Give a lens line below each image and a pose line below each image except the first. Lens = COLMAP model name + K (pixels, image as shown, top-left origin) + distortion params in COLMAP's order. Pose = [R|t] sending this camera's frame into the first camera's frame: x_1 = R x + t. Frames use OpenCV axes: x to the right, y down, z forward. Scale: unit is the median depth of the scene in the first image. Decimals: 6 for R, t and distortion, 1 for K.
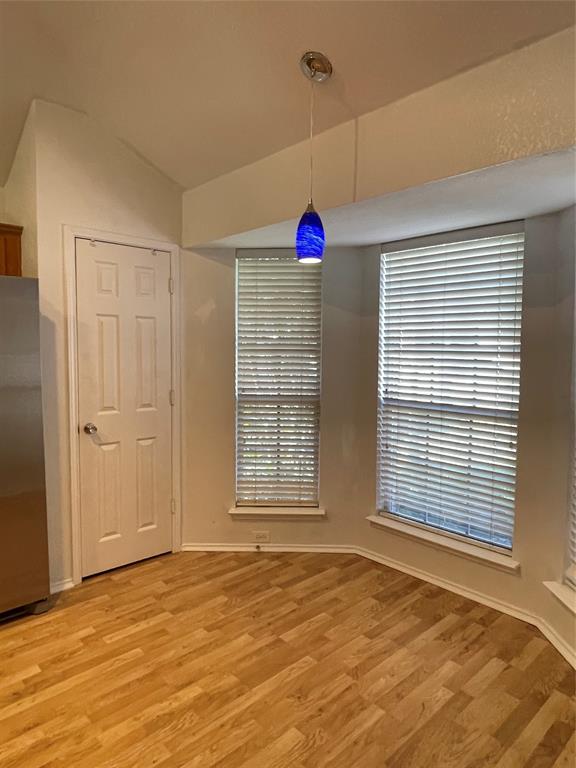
lens RADIAL K [[491.5, 0, 286.7], [0, 491.5, 382.4], [0, 0, 1]] dist [0.019647, -0.009464]
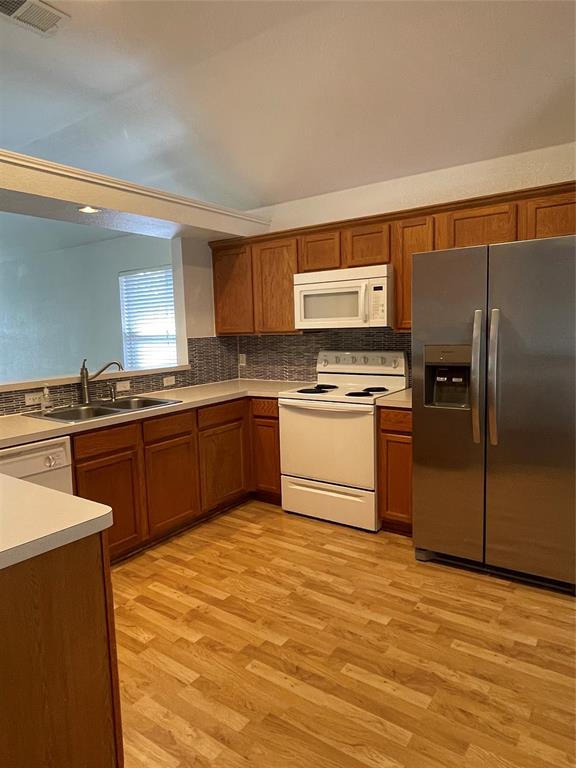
lens RADIAL K [[491.5, 0, 285.1], [0, 491.5, 386.9], [0, 0, 1]] dist [0.019647, -0.009464]
pose [[0.195815, 0.100605, -0.975467, 0.325271], [-0.040593, 0.994703, 0.094440, 0.011231], [0.979800, 0.021104, 0.198861, 0.349940]]
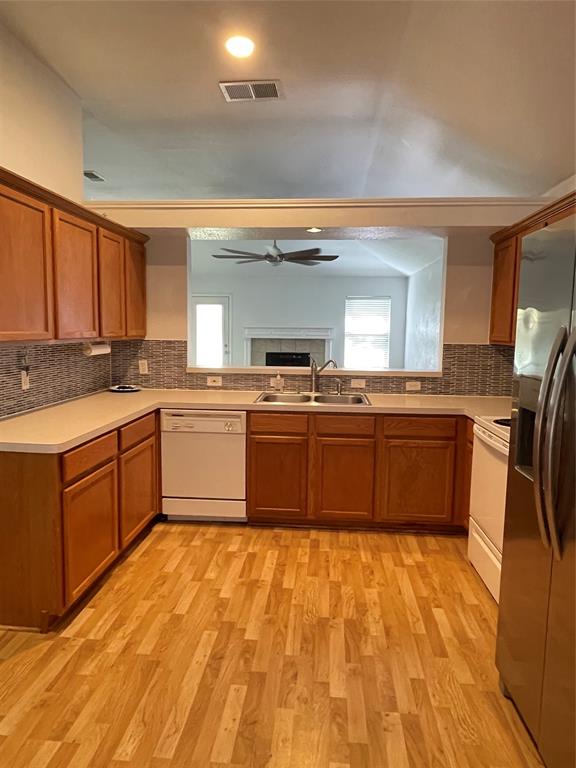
lens RADIAL K [[491.5, 0, 284.9], [0, 491.5, 384.2], [0, 0, 1]] dist [0.019647, -0.009464]
pose [[-0.739009, 0.054010, -0.671527, 0.255338], [-0.072829, 0.984535, 0.159333, -0.009129], [0.669747, 0.166655, -0.723647, 0.558358]]
